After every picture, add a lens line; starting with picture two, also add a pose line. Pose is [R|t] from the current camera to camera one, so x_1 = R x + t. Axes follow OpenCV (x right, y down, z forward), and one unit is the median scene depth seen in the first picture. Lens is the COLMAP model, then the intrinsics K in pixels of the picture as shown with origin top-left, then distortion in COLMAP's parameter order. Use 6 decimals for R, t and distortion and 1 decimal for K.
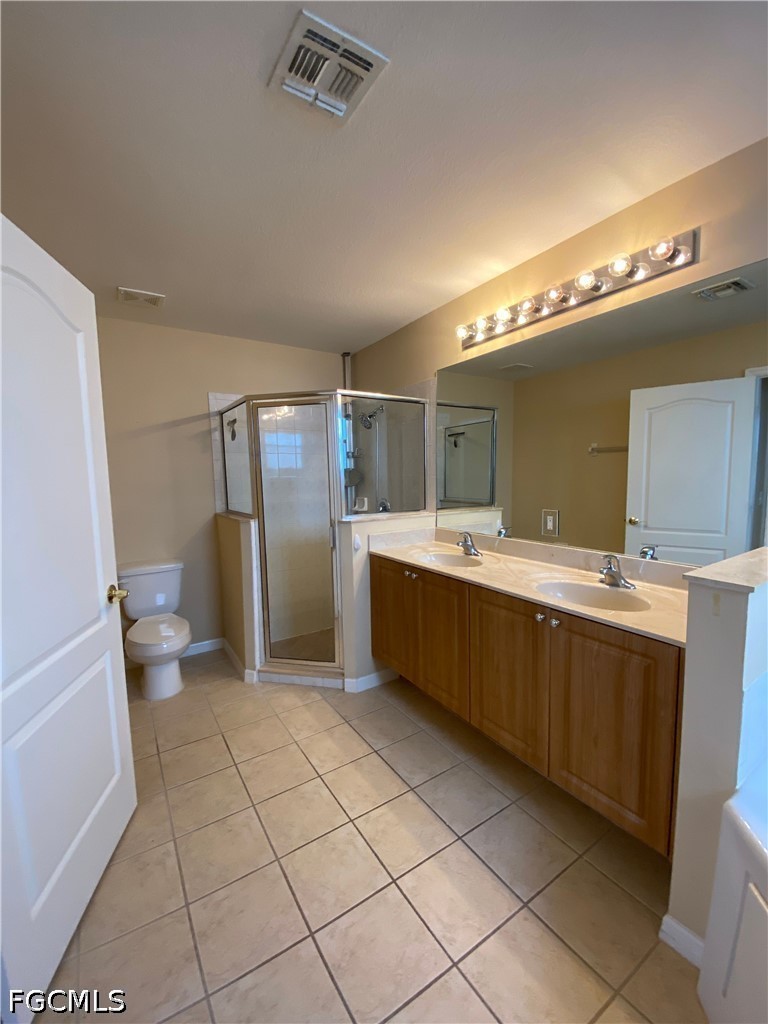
lens RADIAL K [[419.4, 0, 379.9], [0, 419.4, 518.4], [0, 0, 1]] dist [-0.005581, -0.002245]
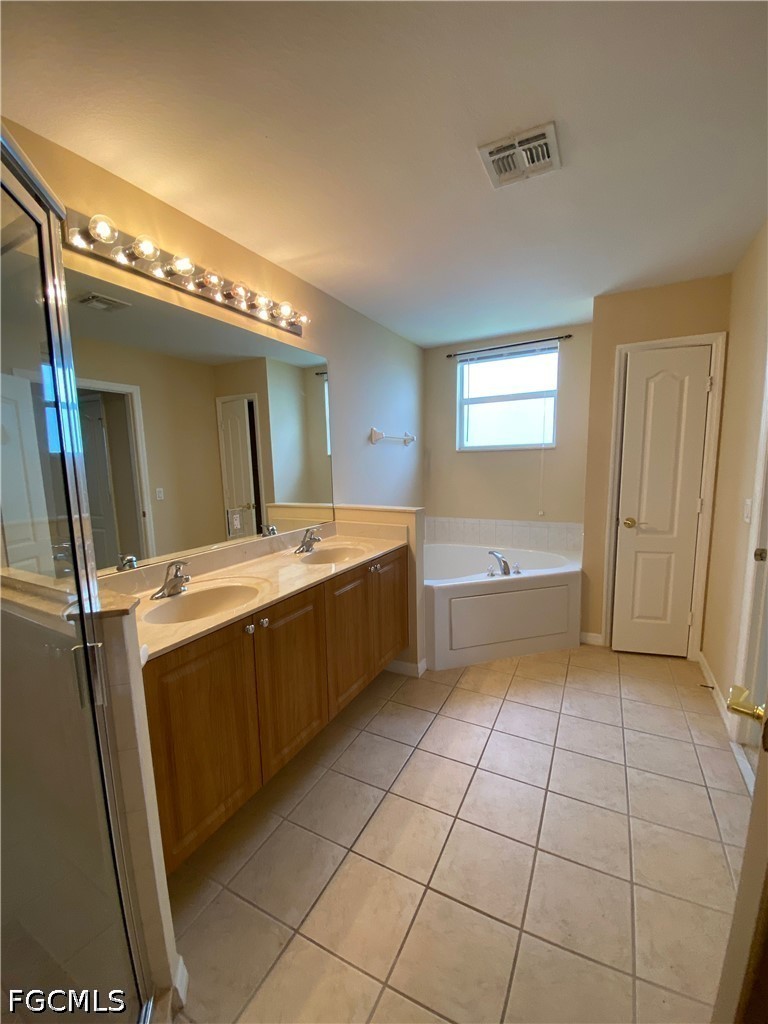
lens RADIAL K [[419.4, 0, 390.7], [0, 419.4, 517.4], [0, 0, 1]] dist [-0.005581, -0.002245]
pose [[-0.503415, -0.094233, 0.858891, -0.667994], [0.121128, 0.976522, 0.178135, -0.141903], [-0.855513, 0.193711, -0.480181, 1.270353]]
